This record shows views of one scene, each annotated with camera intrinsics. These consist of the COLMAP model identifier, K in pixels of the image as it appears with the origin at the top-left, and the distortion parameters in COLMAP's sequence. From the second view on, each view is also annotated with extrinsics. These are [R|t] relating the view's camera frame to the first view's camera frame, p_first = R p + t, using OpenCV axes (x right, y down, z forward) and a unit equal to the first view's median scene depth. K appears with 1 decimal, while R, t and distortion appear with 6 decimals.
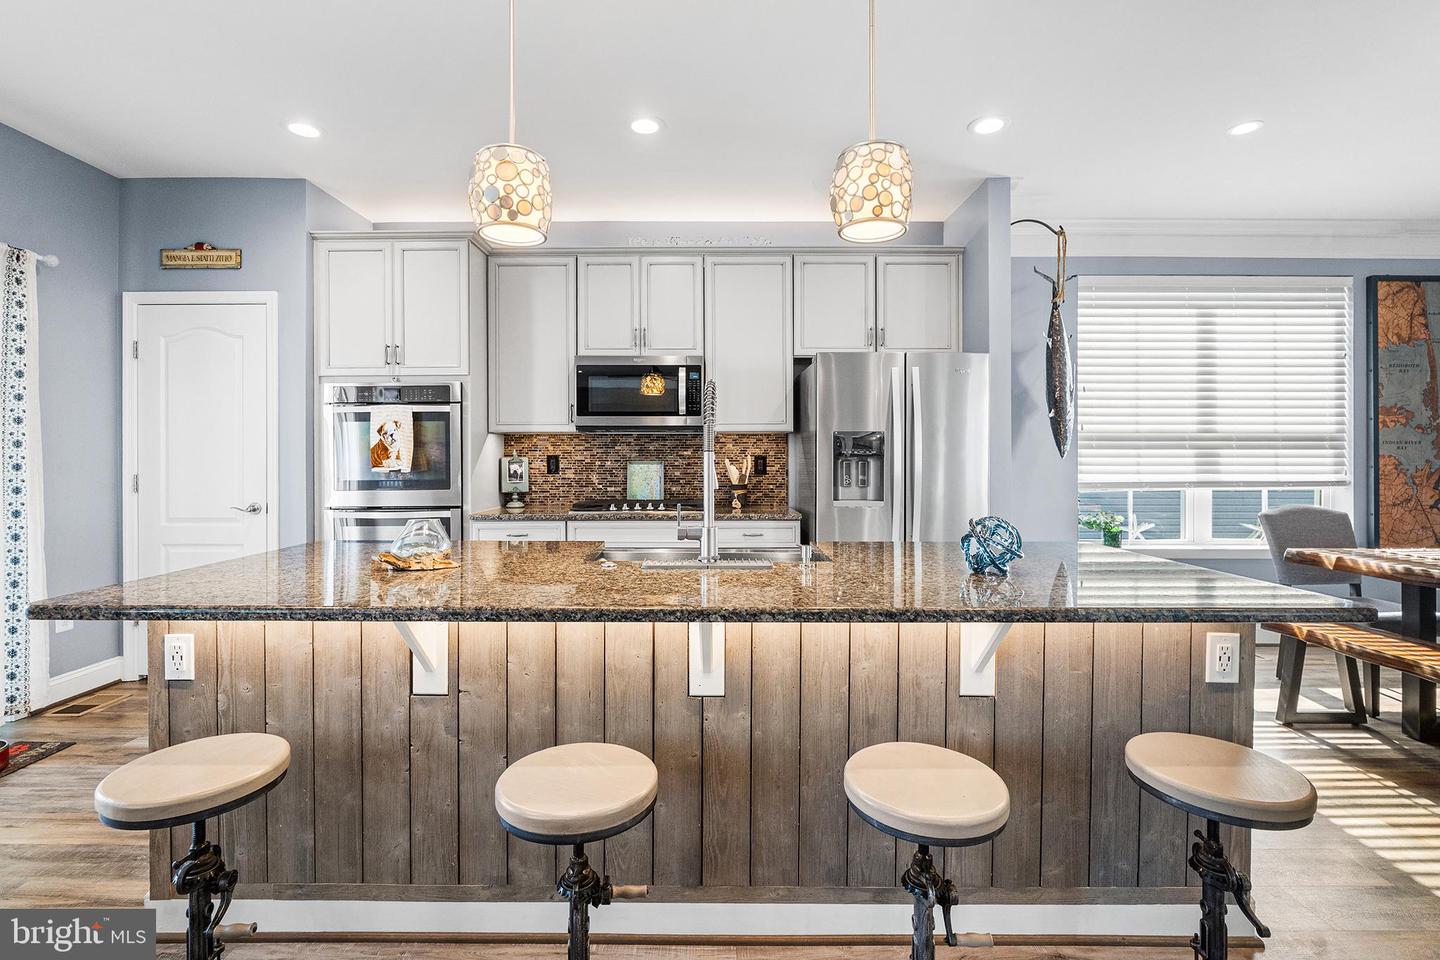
lens RADIAL K [[654.3, 0, 719.9], [0, 654.3, 478.1], [0, 0, 1]] dist [-0.010146, 0.001158]
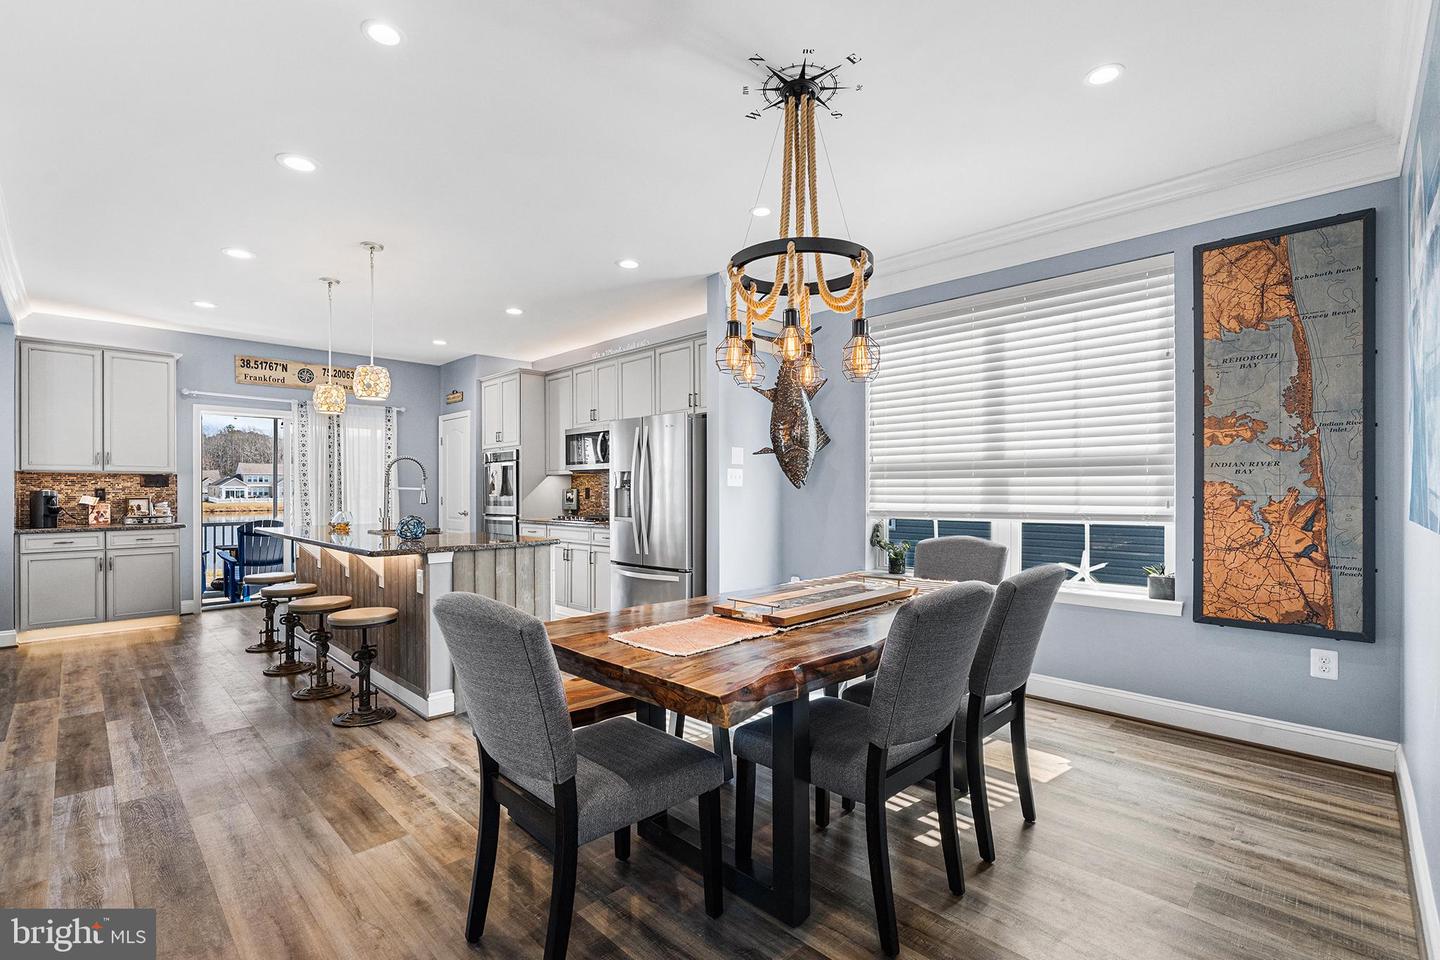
lens RADIAL K [[654.3, 0, 727.6], [0, 654.3, 487.3], [0, 0, 1]] dist [-0.010146, 0.001158]
pose [[0.721287, -0.005382, -0.692615, 1.139059], [-0.004635, 0.999910, -0.012596, -0.016887], [0.692620, 0.012296, 0.721198, 0.070624]]
